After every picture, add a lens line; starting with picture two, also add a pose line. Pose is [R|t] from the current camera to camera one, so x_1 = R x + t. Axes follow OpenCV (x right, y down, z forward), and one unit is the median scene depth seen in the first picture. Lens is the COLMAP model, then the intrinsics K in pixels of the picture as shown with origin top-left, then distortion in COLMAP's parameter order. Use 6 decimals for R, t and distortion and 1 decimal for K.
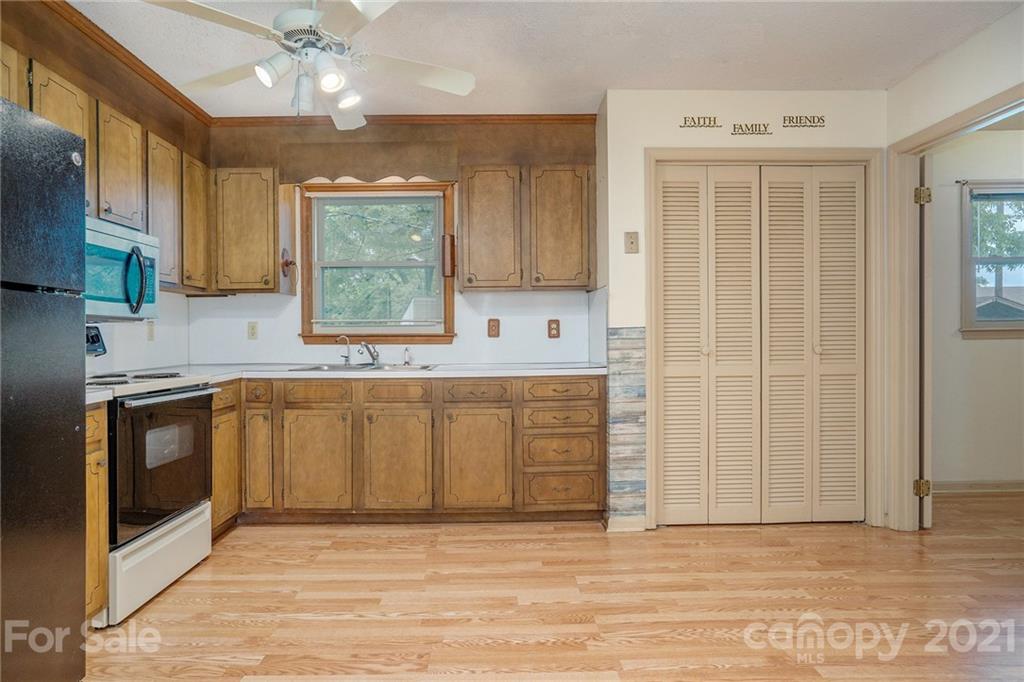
lens RADIAL K [[600.2, 0, 501.4], [0, 600.2, 338.7], [0, 0, 1]] dist [-0.003200, -0.000604]
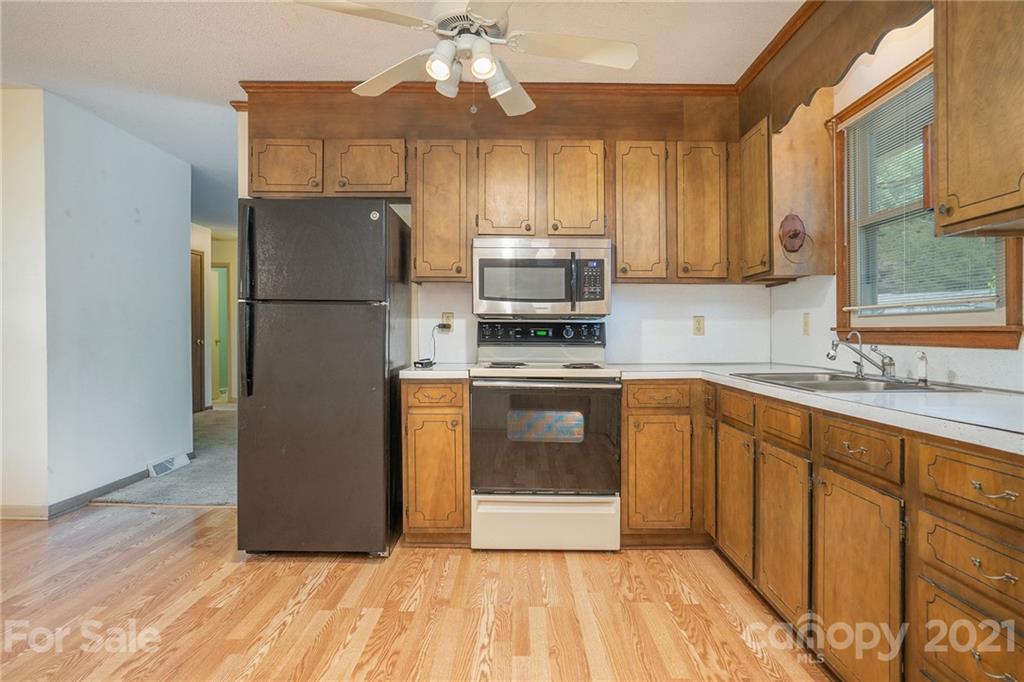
lens RADIAL K [[600.2, 0, 501.4], [0, 600.2, 338.7], [0, 0, 1]] dist [-0.003200, -0.000604]
pose [[-0.024119, 0.014320, -0.999607, 0.519903], [-0.007295, 0.999868, 0.014500, -0.003735], [0.999682, 0.007642, -0.024012, 0.845761]]
